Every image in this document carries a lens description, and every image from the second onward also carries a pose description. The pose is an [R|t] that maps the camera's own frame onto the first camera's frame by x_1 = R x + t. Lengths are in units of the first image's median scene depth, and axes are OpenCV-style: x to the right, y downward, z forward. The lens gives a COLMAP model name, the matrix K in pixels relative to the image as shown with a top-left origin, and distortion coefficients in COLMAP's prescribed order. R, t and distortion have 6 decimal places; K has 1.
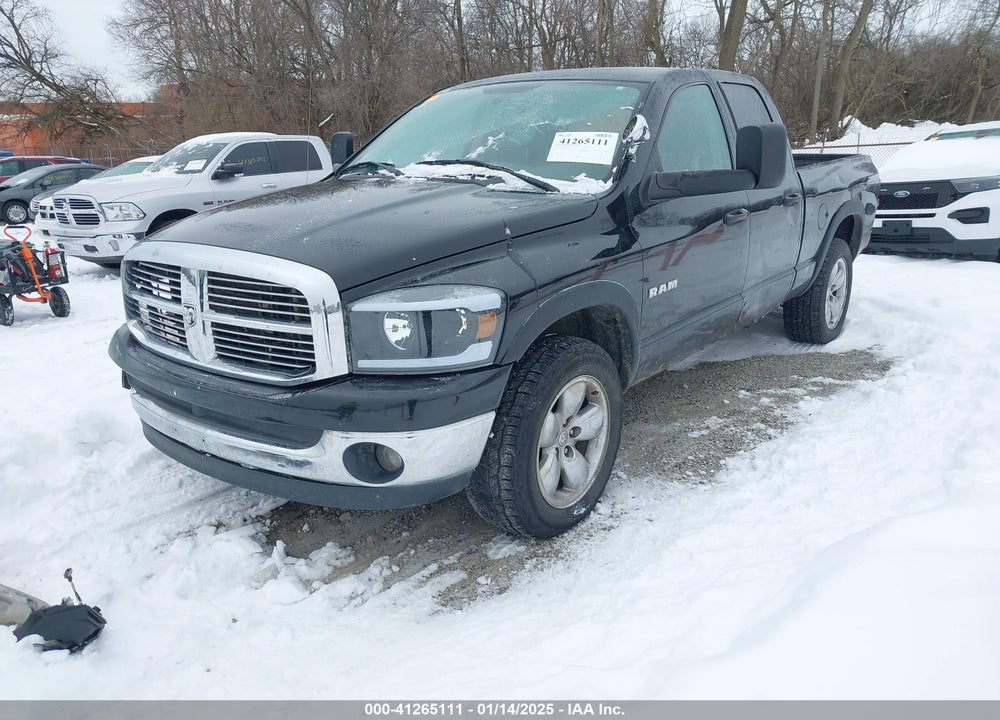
lens RADIAL K [[810.1, 0, 500.0], [0, 810.1, 360.0], [0, 0, 1]] dist [-0.000553, -0.000619]
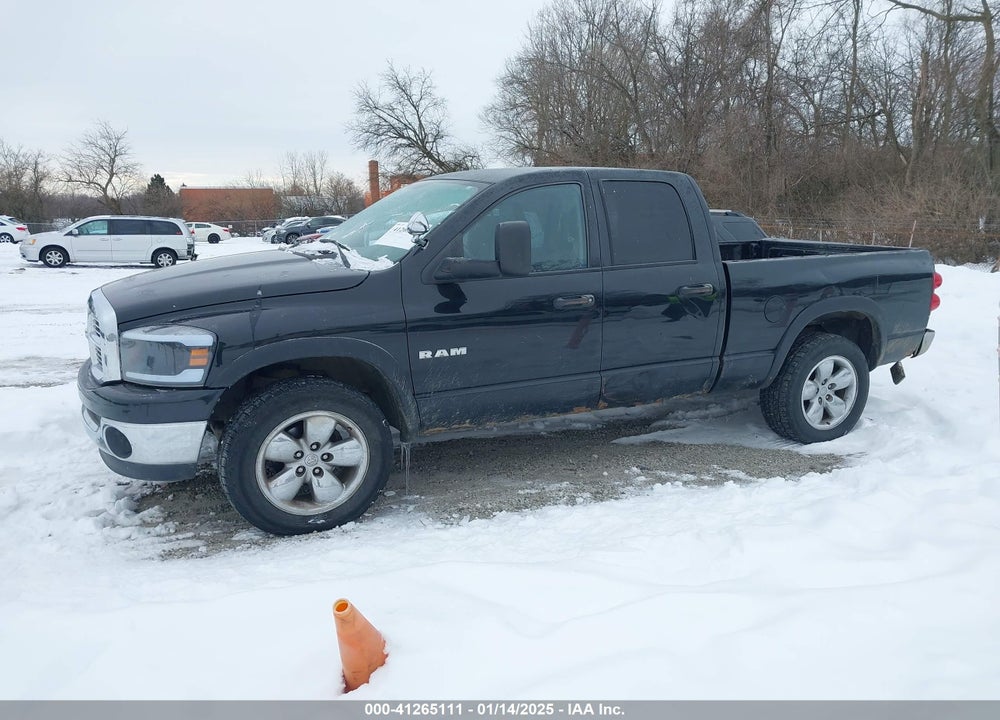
lens RADIAL K [[810.1, 0, 500.0], [0, 810.1, 360.0], [0, 0, 1]] dist [-0.000553, -0.000619]
pose [[0.891437, 0.106315, -0.440496, 0.873346], [-0.141982, 0.988670, -0.048712, -0.036531], [0.430327, 0.105966, 0.896432, -0.015746]]
